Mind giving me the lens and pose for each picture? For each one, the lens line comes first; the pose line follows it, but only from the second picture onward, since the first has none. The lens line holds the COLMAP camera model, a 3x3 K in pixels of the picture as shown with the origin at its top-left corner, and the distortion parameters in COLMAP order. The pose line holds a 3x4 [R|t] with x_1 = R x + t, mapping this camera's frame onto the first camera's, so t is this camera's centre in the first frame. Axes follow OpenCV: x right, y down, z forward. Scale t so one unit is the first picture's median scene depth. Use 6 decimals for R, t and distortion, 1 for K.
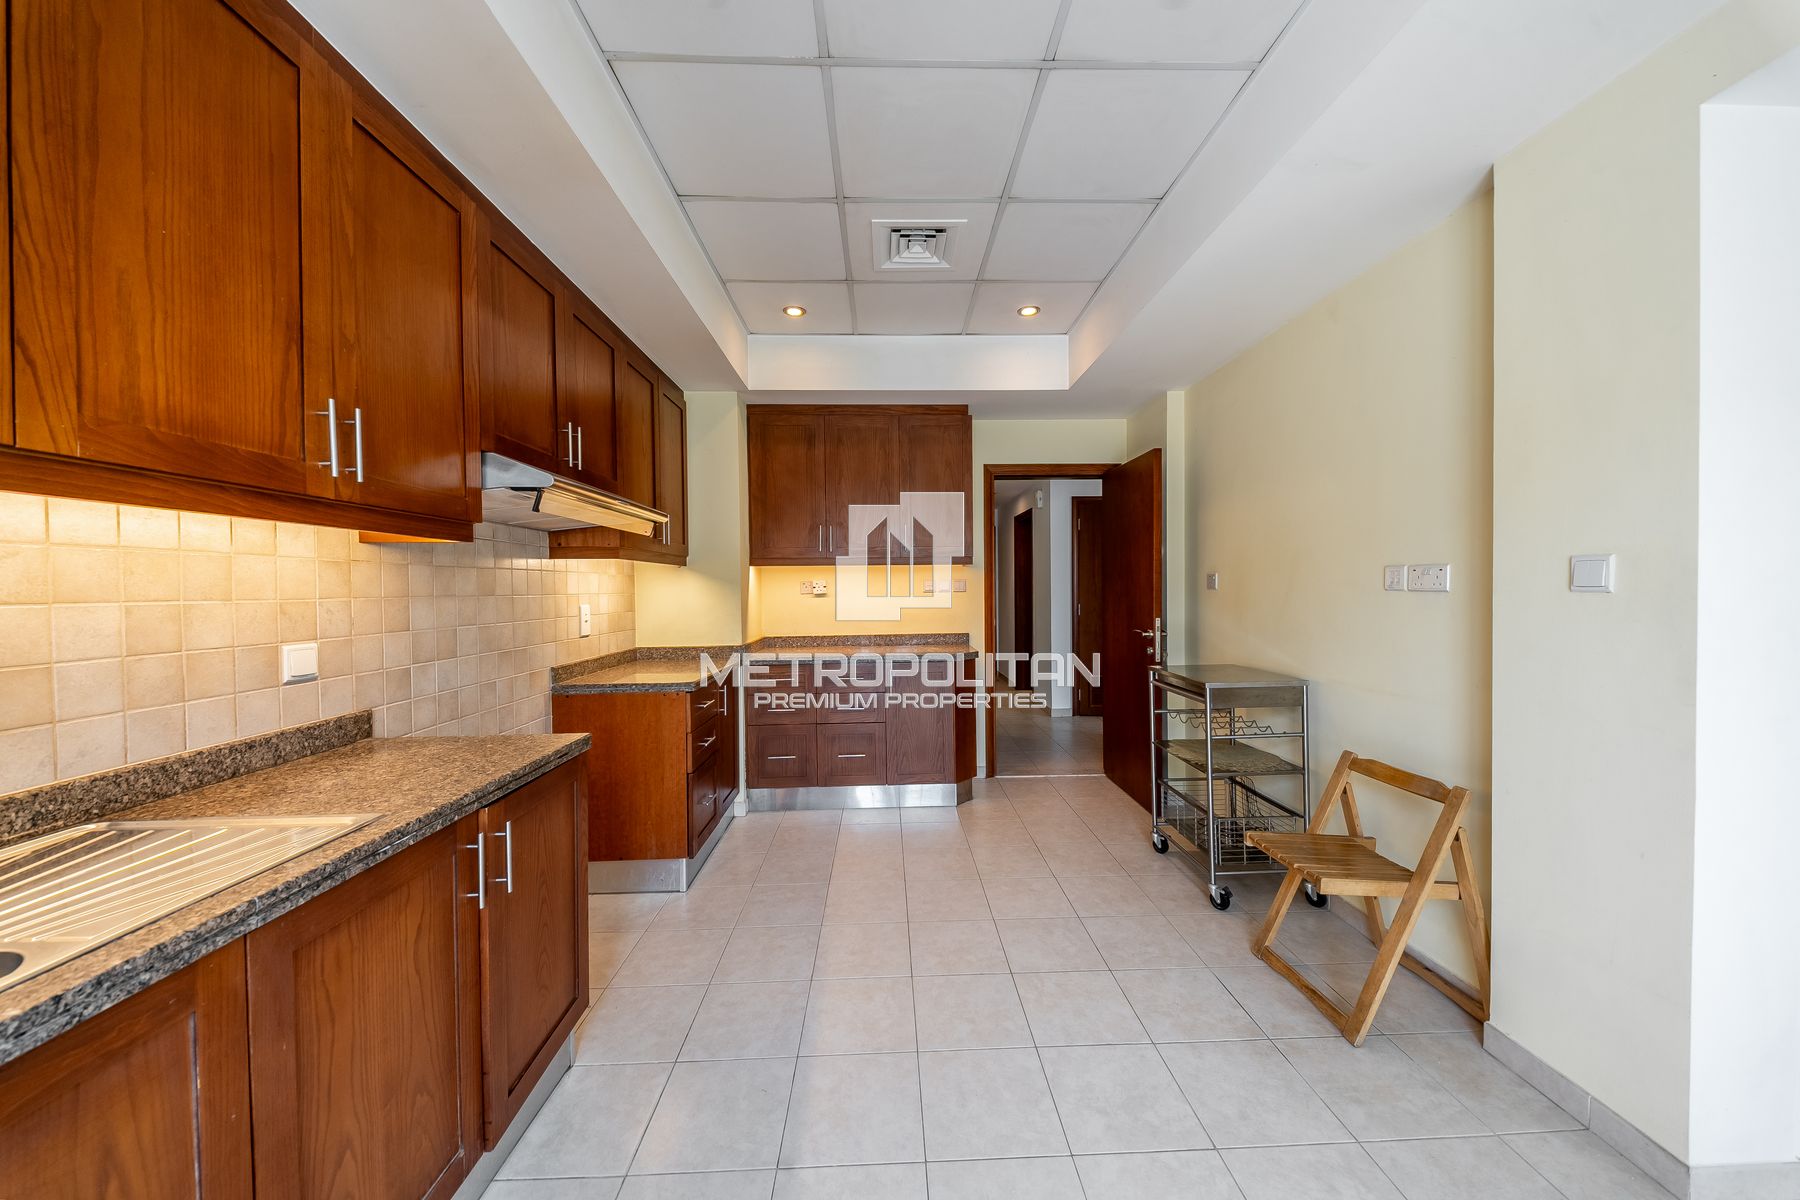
lens RADIAL K [[618.3, 0, 903.8], [0, 618.3, 595.7], [0, 0, 1]] dist [-0.000183, -0.003152]
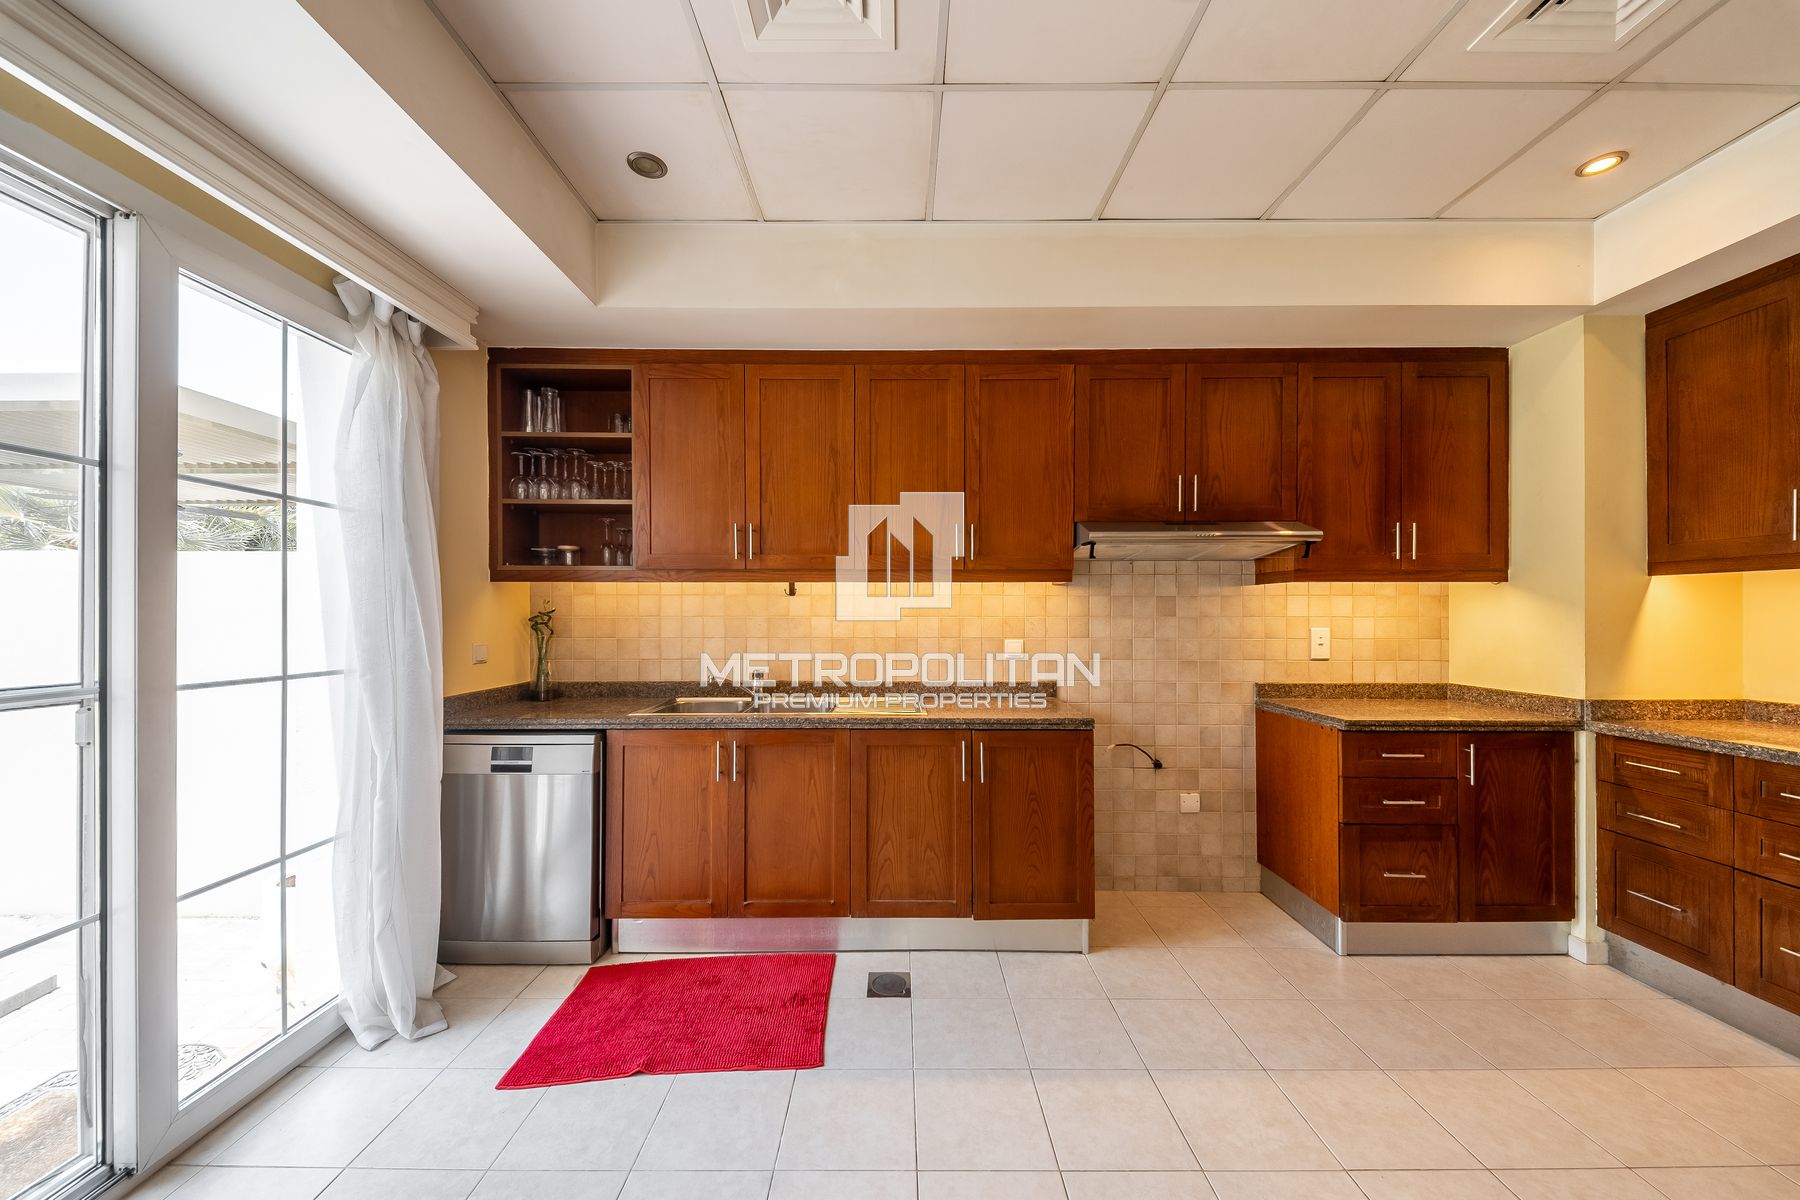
lens RADIAL K [[626.1, 0, 895.0], [0, 626.1, 612.3], [0, 0, 1]] dist [0.000136, -0.003332]
pose [[-0.044162, 0.006230, -0.999005, 0.573995], [-0.012489, 0.999899, 0.006788, -0.010048], [0.998946, 0.012776, -0.044080, 0.402181]]
